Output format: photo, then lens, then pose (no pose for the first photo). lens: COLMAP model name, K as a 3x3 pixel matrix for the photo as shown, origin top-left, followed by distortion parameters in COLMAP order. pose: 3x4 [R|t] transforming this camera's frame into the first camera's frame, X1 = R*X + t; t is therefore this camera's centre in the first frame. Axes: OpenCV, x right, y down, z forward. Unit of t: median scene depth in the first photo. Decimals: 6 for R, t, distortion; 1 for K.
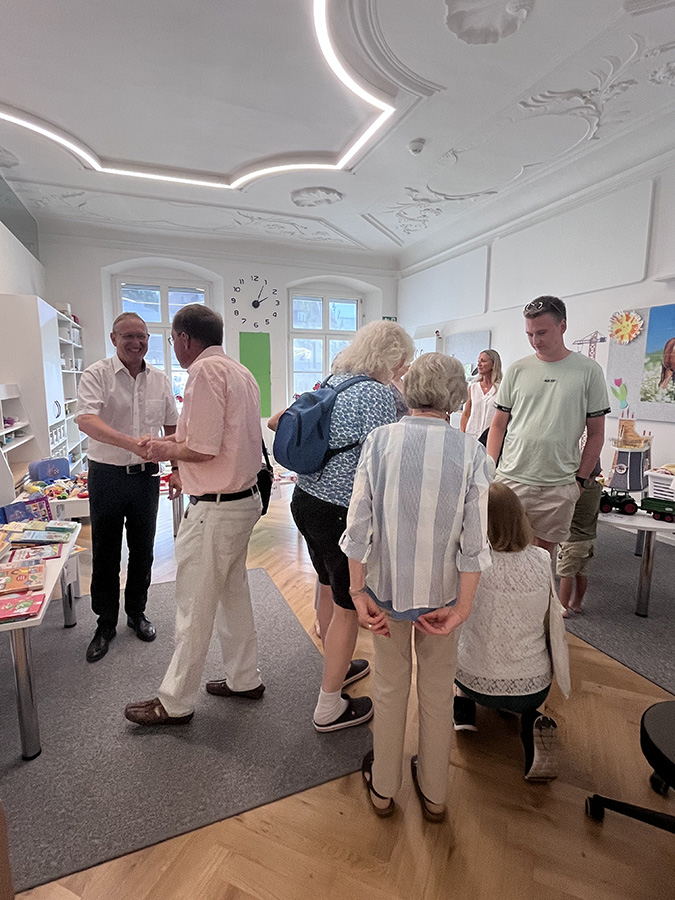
lens RADIAL K [[466.8, 0, 338.2], [0, 466.8, 448.7], [0, 0, 1]] dist [0.003620, 0.000569]
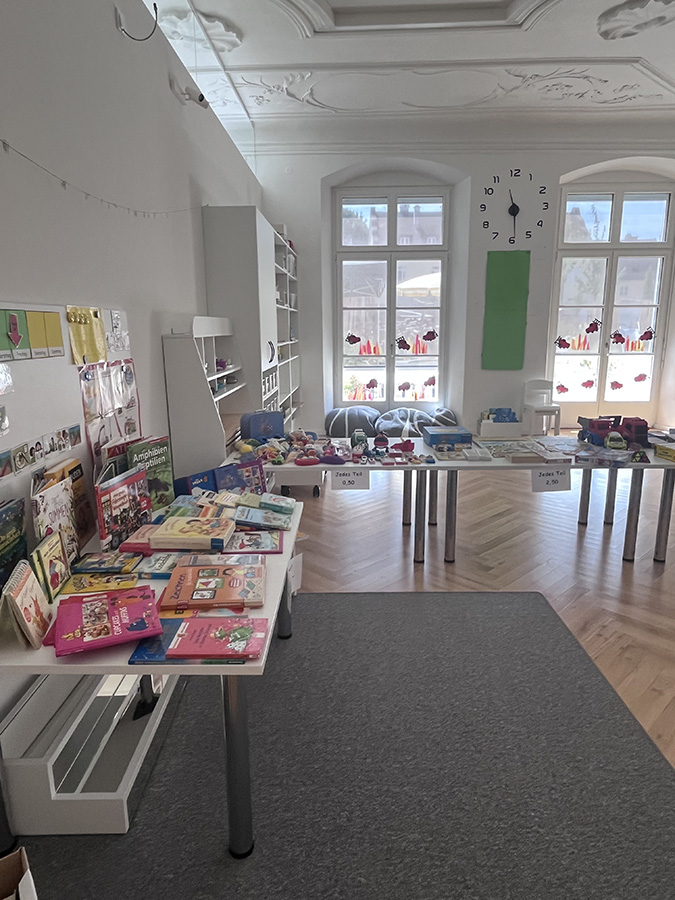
lens RADIAL K [[552.8, 0, 337.5], [0, 552.8, 450.0], [0, 0, 1]] dist [-0.003019, -0.002355]
pose [[0.920780, 0.071968, -0.383385, -0.152809], [-0.047041, 0.996147, 0.074015, 0.012409], [0.387235, -0.050117, 0.920618, 0.203743]]
